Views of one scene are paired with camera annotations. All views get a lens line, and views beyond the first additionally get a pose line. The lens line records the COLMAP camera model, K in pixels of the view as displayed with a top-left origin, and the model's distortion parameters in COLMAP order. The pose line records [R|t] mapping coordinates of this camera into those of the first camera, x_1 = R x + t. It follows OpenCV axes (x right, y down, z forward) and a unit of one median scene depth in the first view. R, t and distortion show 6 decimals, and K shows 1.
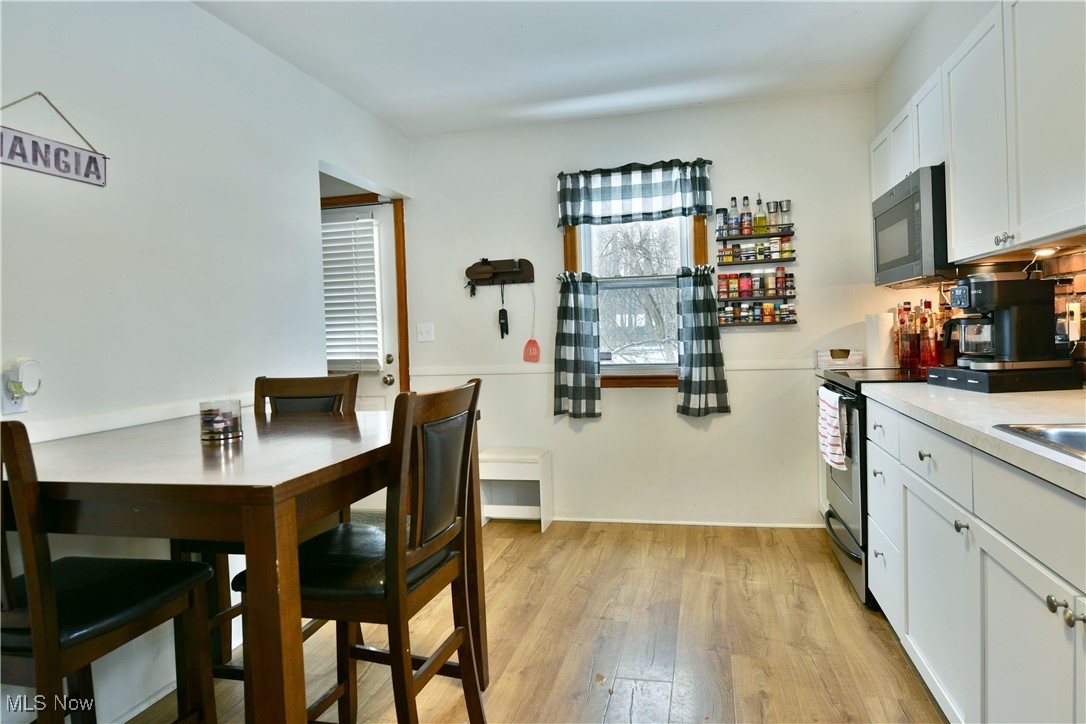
lens RADIAL K [[659.0, 0, 537.7], [0, 659.0, 346.0], [0, 0, 1]] dist [-0.011816, -0.005756]
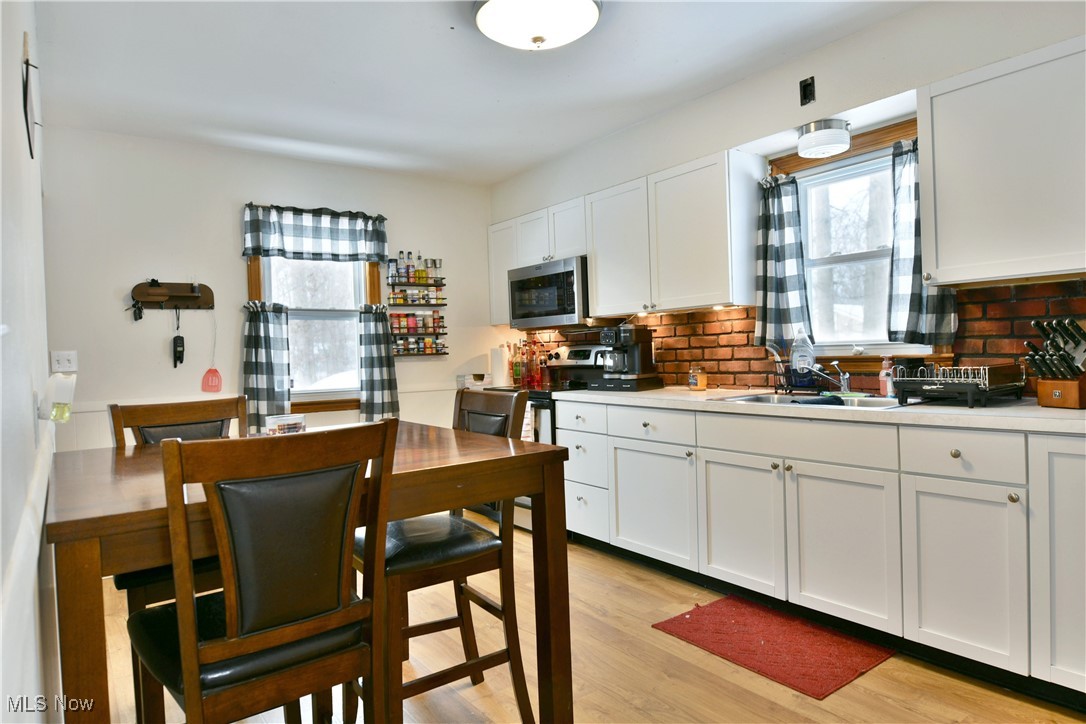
lens RADIAL K [[659.0, 0, 538.4], [0, 659.0, 364.1], [0, 0, 1]] dist [-0.011816, -0.005756]
pose [[0.644177, 0.002440, 0.764872, -0.477285], [0.022682, 0.999494, -0.022292, 0.017085], [-0.764540, 0.031709, 0.643796, 0.024015]]
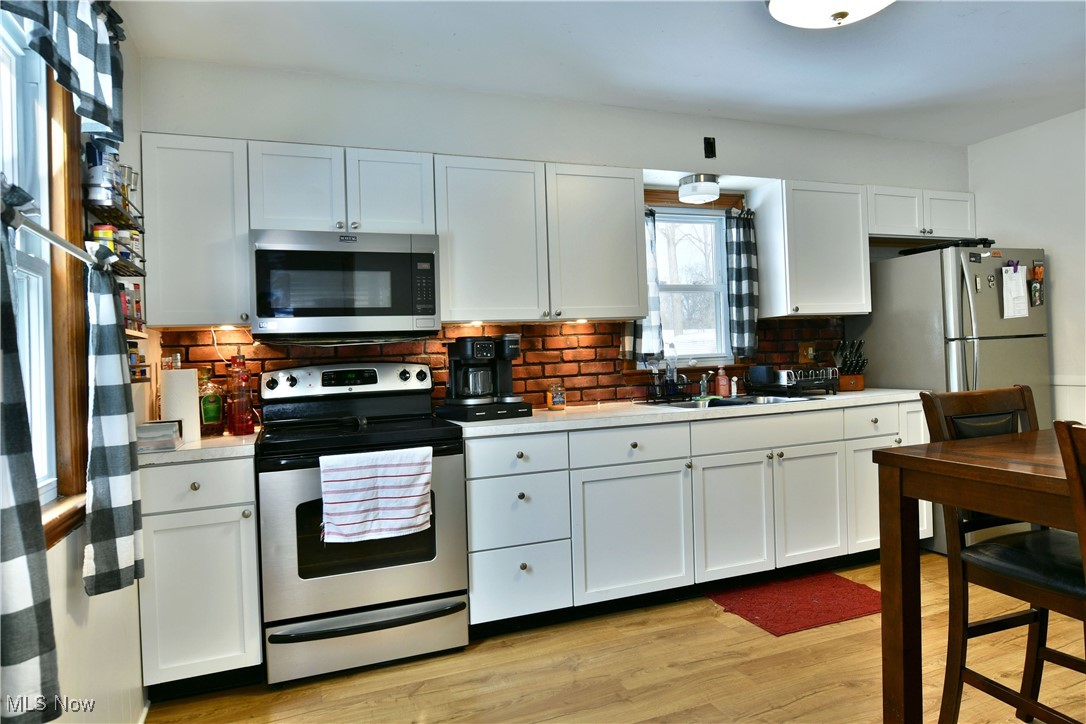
lens RADIAL K [[659.0, 0, 529.8], [0, 659.0, 360.6], [0, 0, 1]] dist [-0.011816, -0.005756]
pose [[-0.566626, 0.056798, 0.822015, -0.291212], [0.077522, 0.996871, -0.015443, -0.016462], [-0.820320, 0.054974, -0.569256, 1.026265]]
